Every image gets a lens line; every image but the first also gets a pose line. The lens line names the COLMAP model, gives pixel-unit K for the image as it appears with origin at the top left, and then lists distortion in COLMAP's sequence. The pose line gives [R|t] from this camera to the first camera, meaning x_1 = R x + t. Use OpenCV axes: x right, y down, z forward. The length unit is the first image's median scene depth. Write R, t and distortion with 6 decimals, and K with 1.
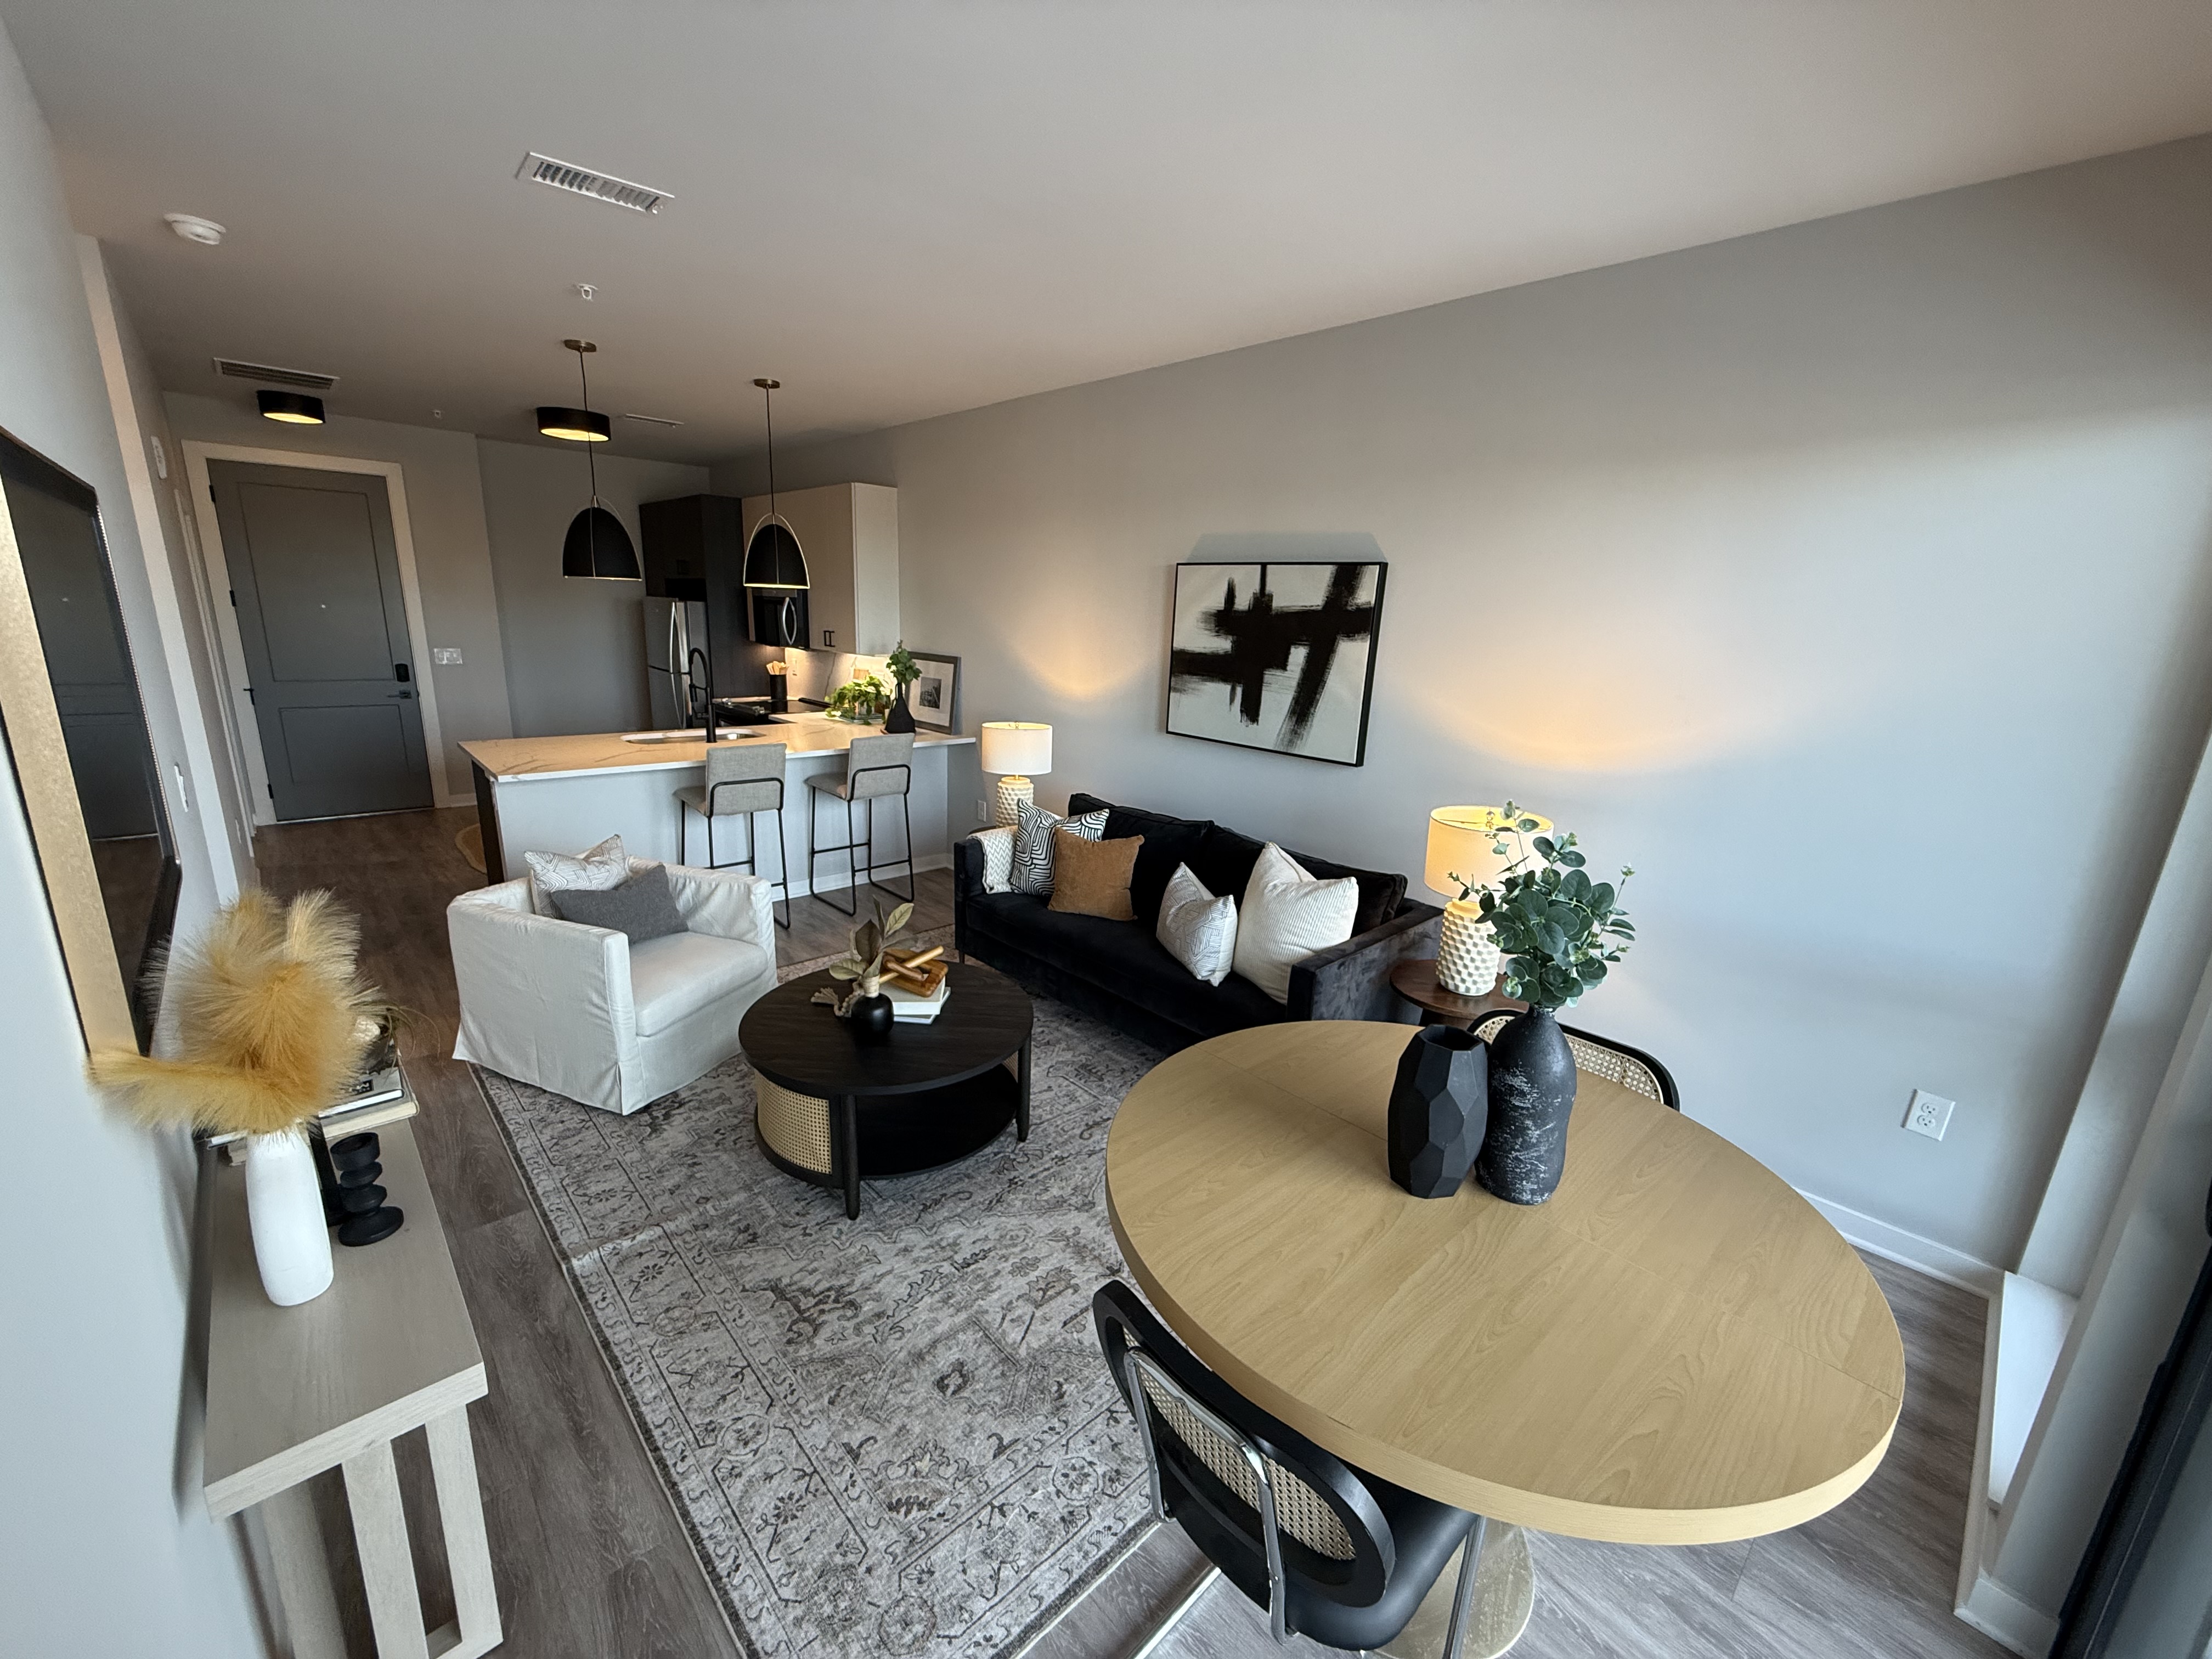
lens RADIAL K [[881.5, 0, 1100.2], [0, 881.5, 831.2], [0, 0, 1]] dist [0.002114, 0.000284]
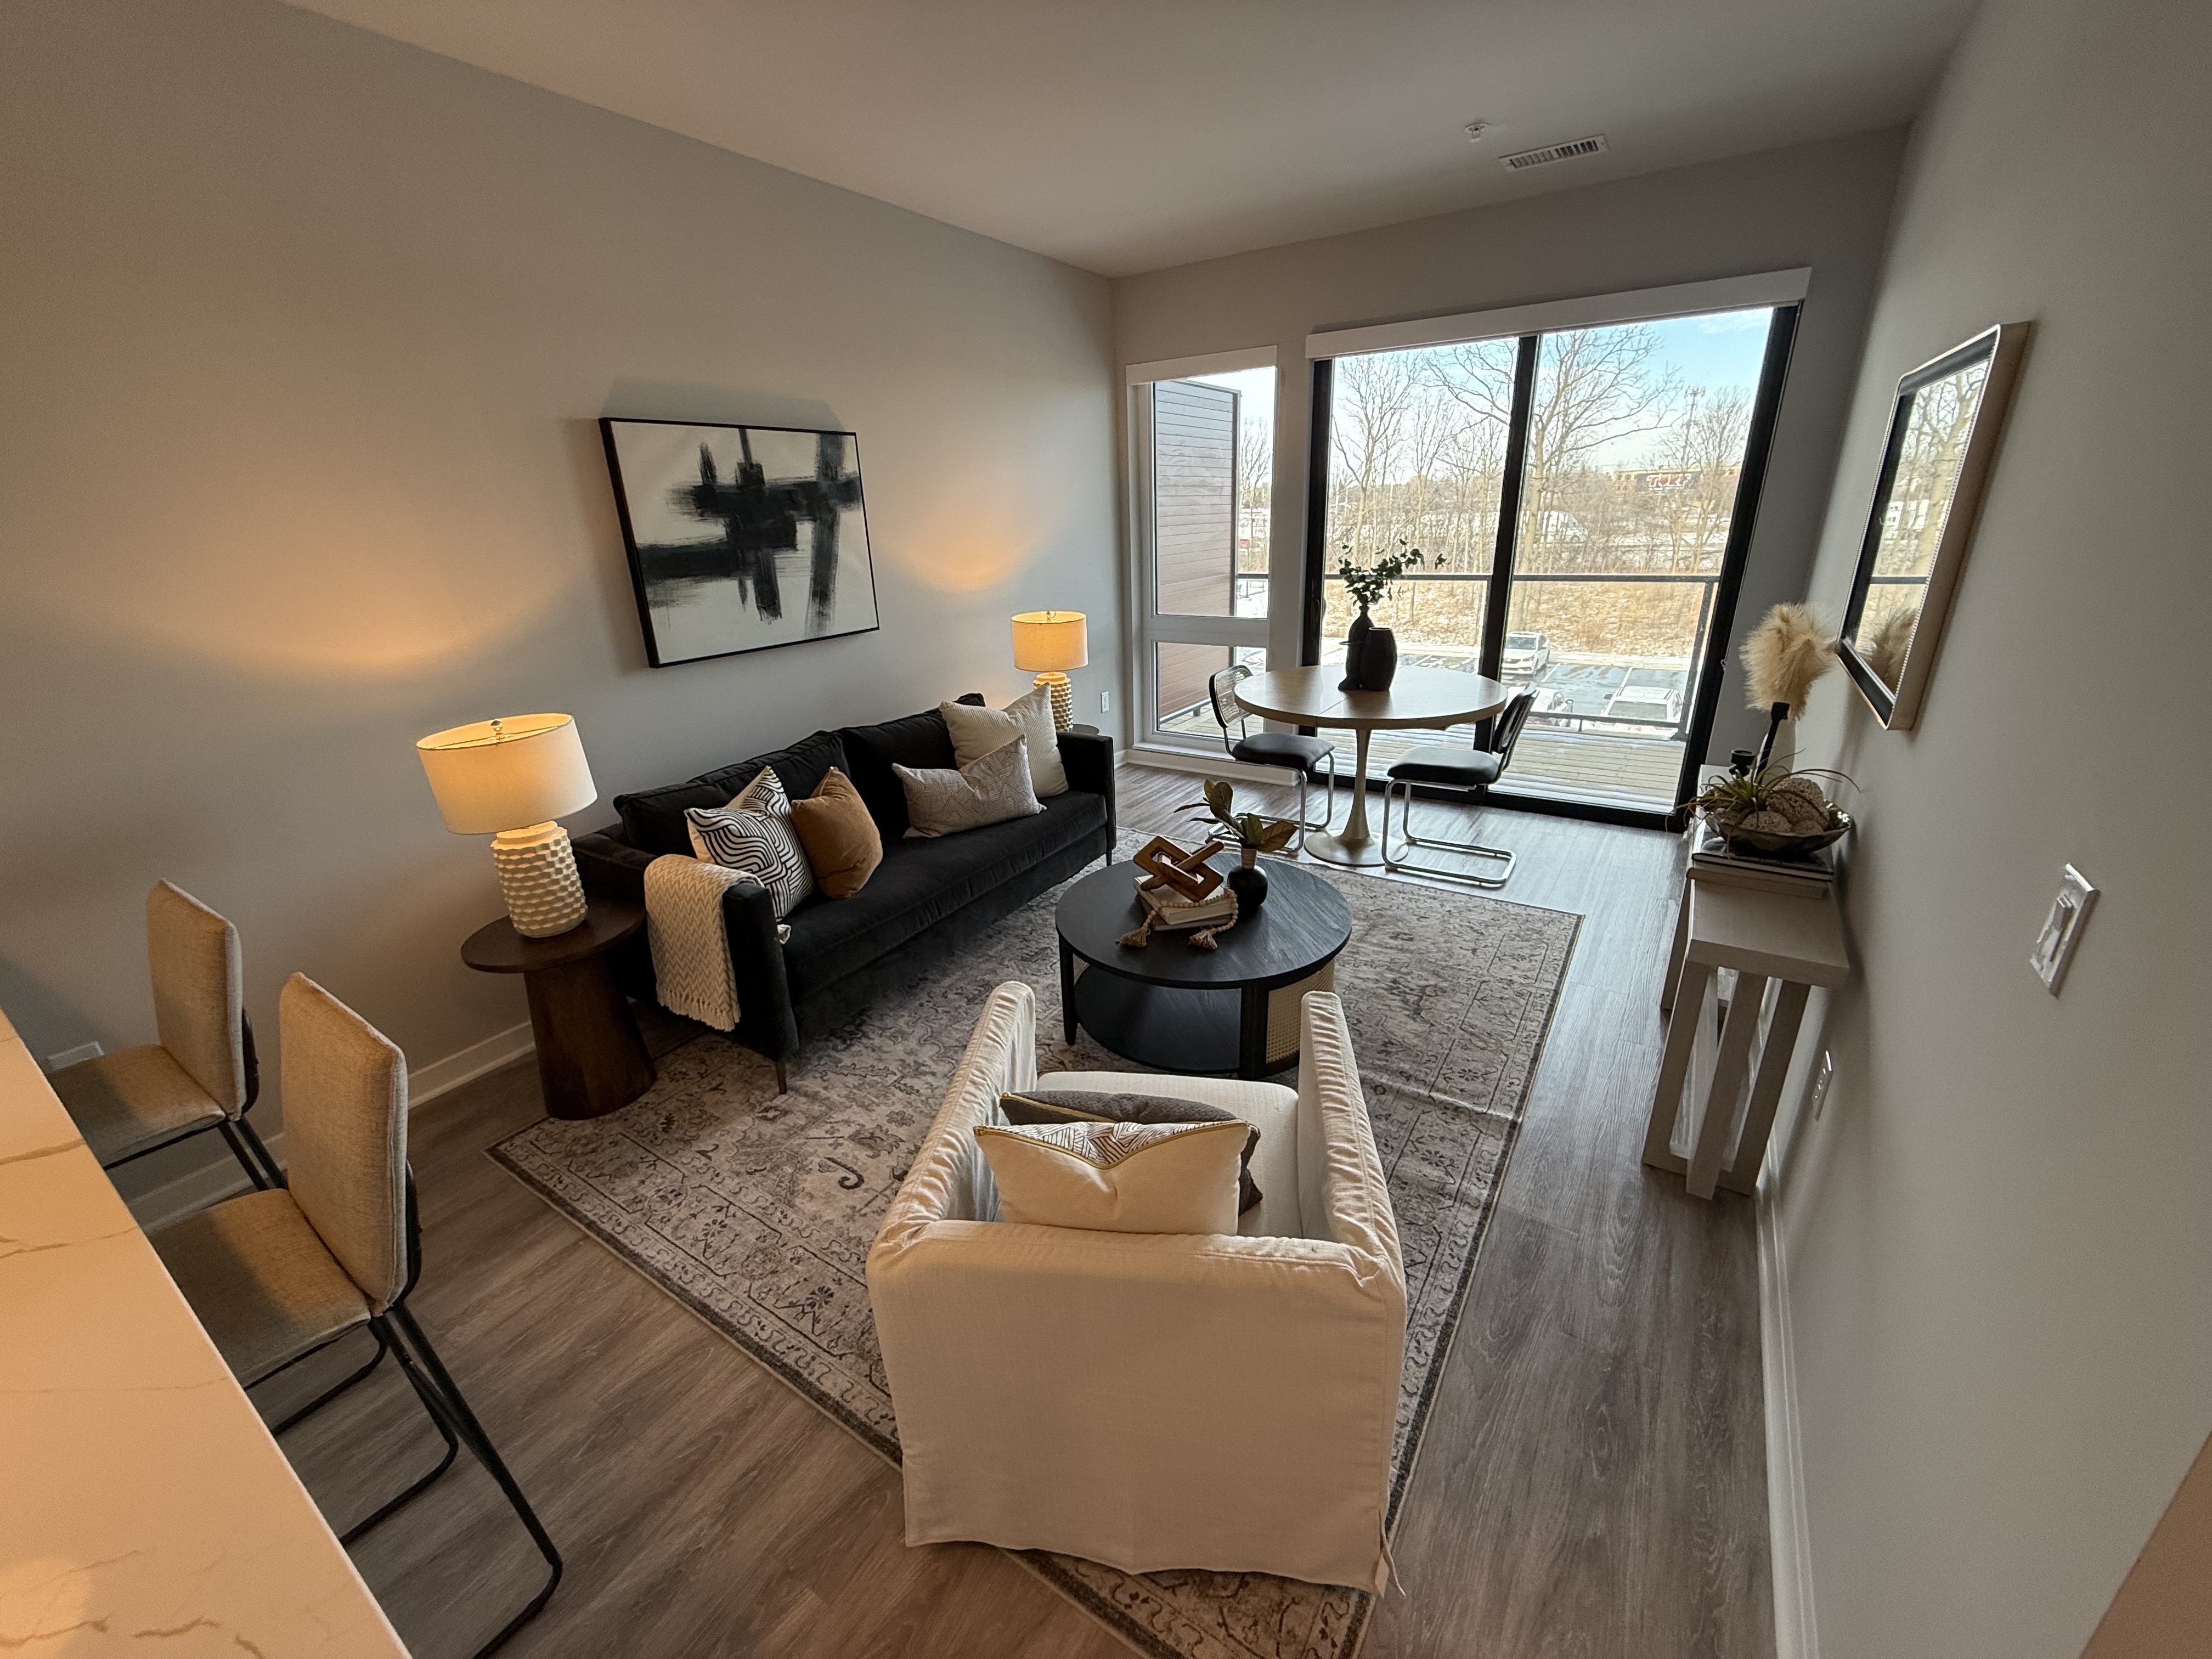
lens RADIAL K [[884.6, 0, 1098.5], [0, 884.6, 828.6], [0, 0, 1]] dist [-0.002212, -0.000036]
pose [[-0.237158, -0.365038, 0.900279, -0.809903], [0.265864, 0.866951, 0.421560, -0.236835], [-0.934383, 0.339328, -0.108554, 0.906753]]
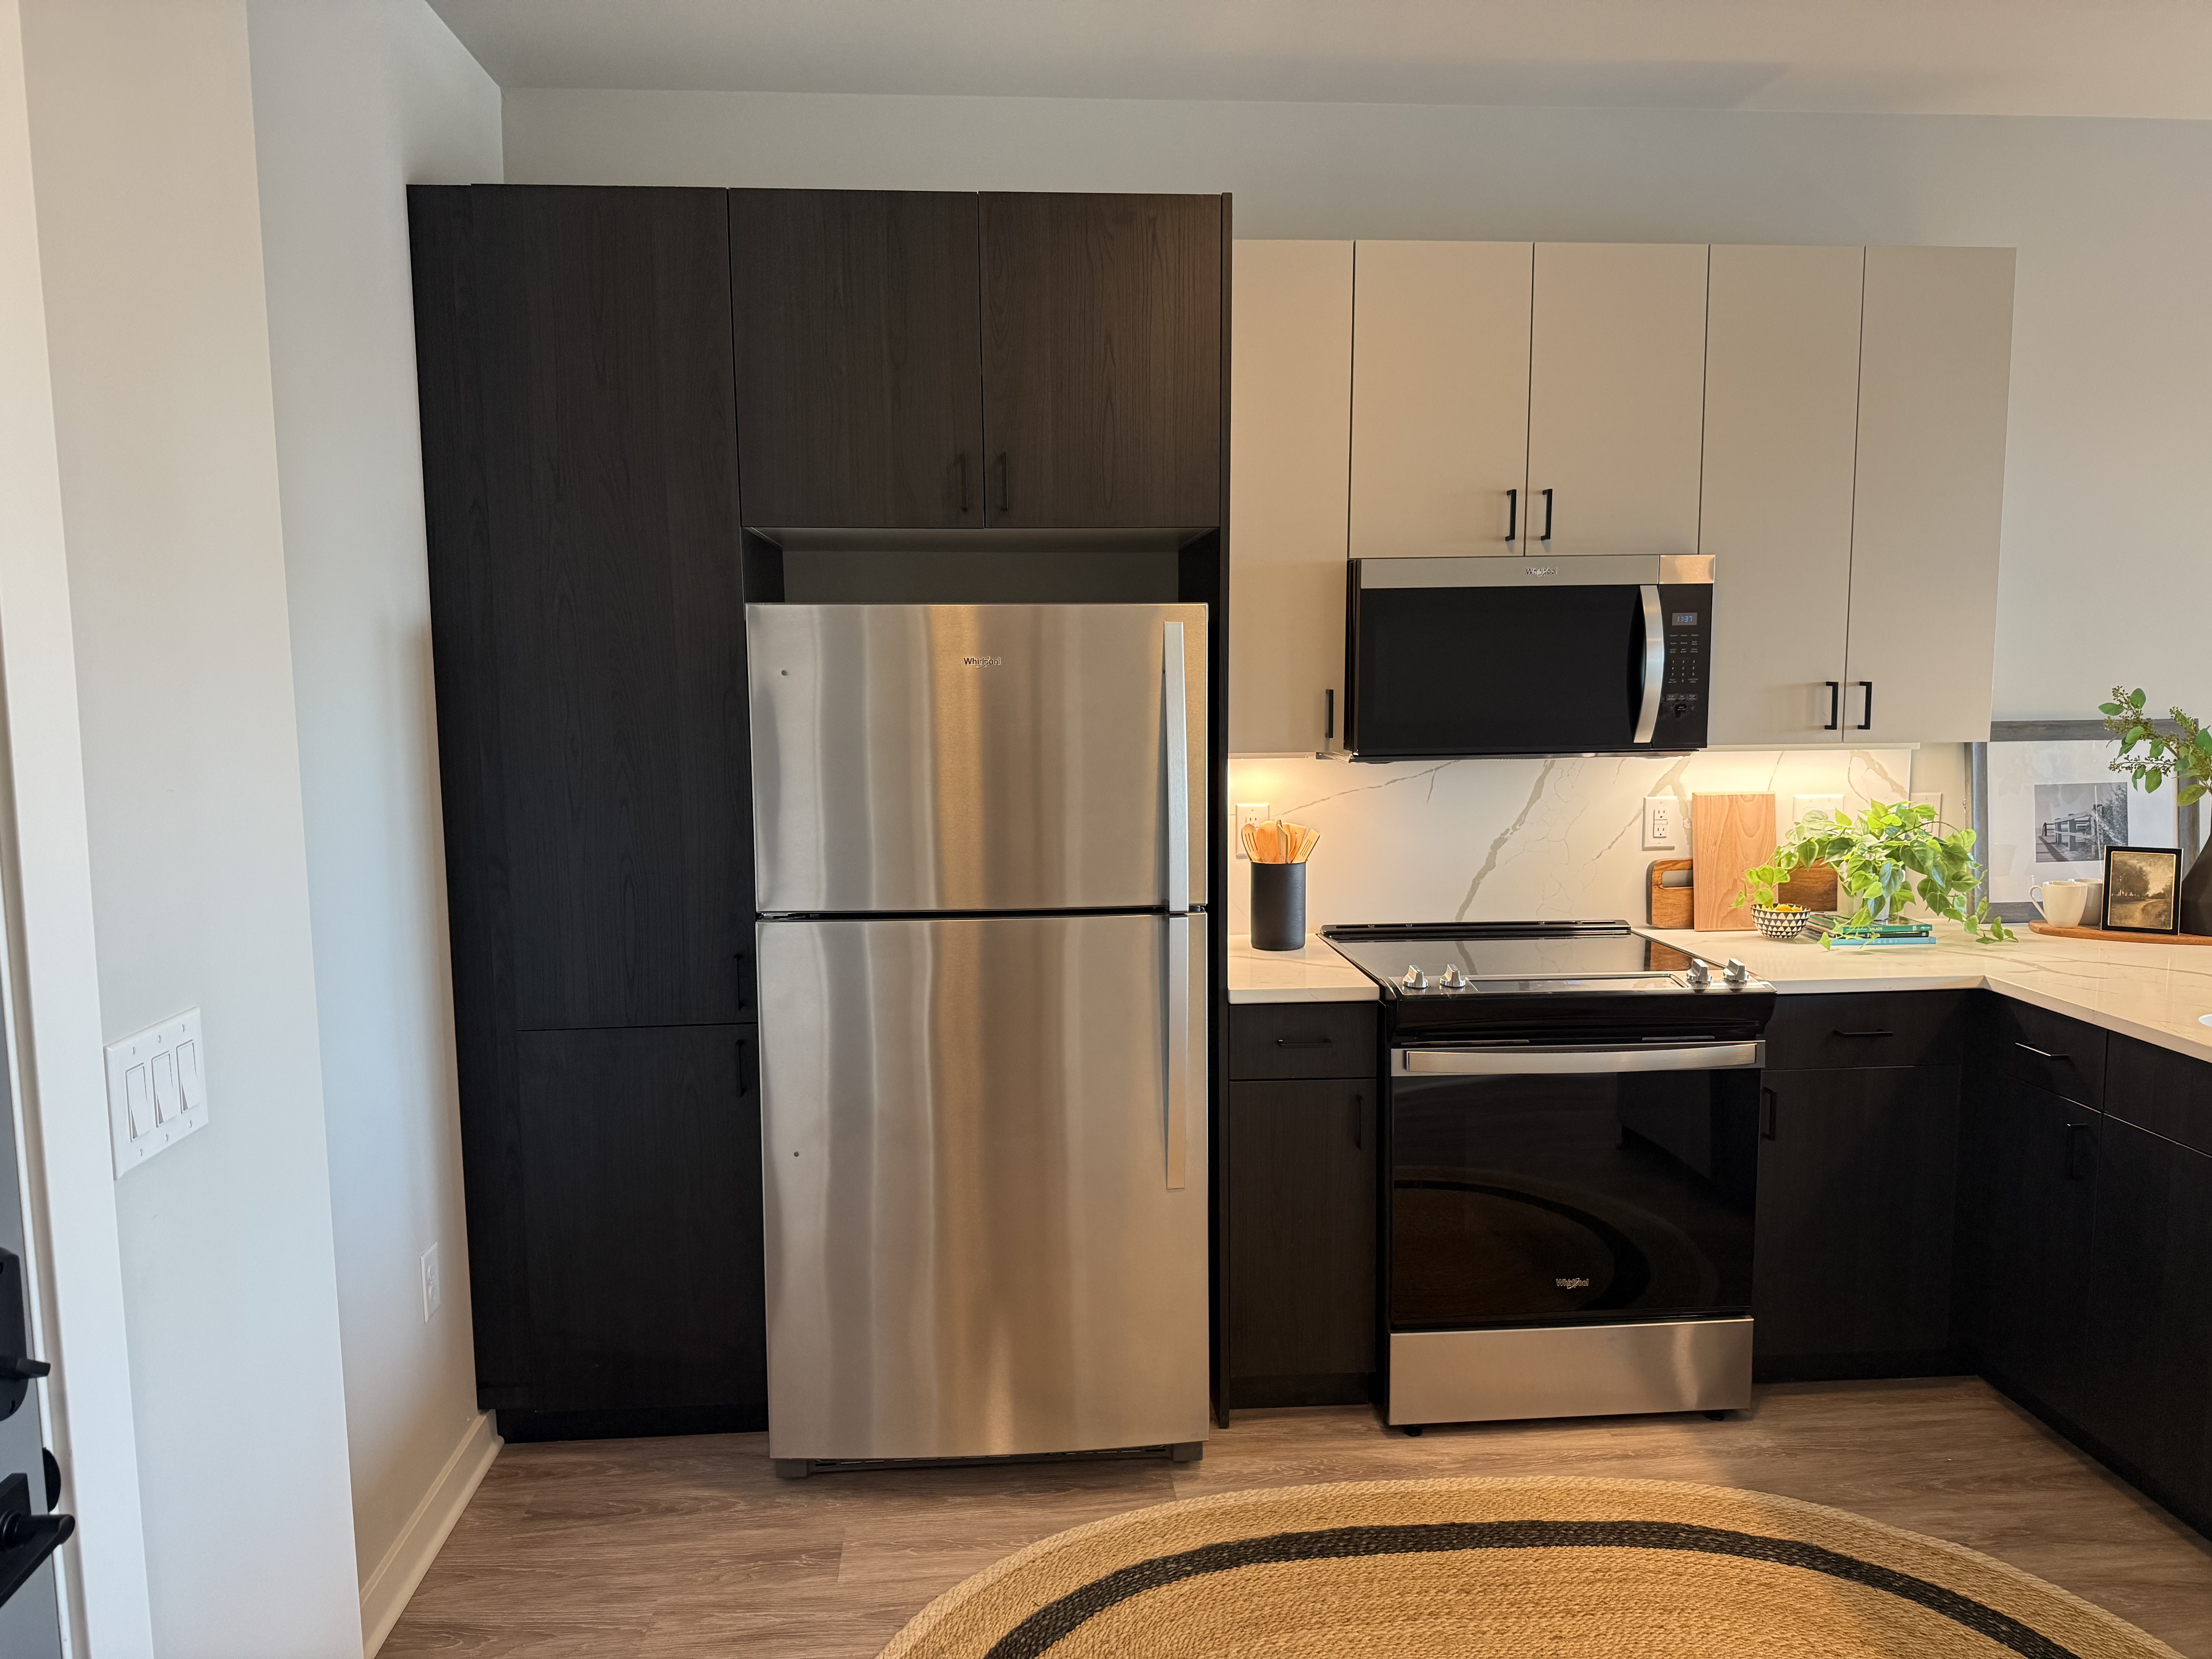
lens RADIAL K [[1564.0, 0, 1101.5], [0, 1564.0, 835.3], [0, 0, 1]] dist [0.045676, -0.067314]
pose [[0.620807, -0.136324, 0.772020, -1.509081], [0.227507, 0.973714, -0.011006, -0.370617], [-0.750226, 0.182472, 0.635503, 1.377155]]
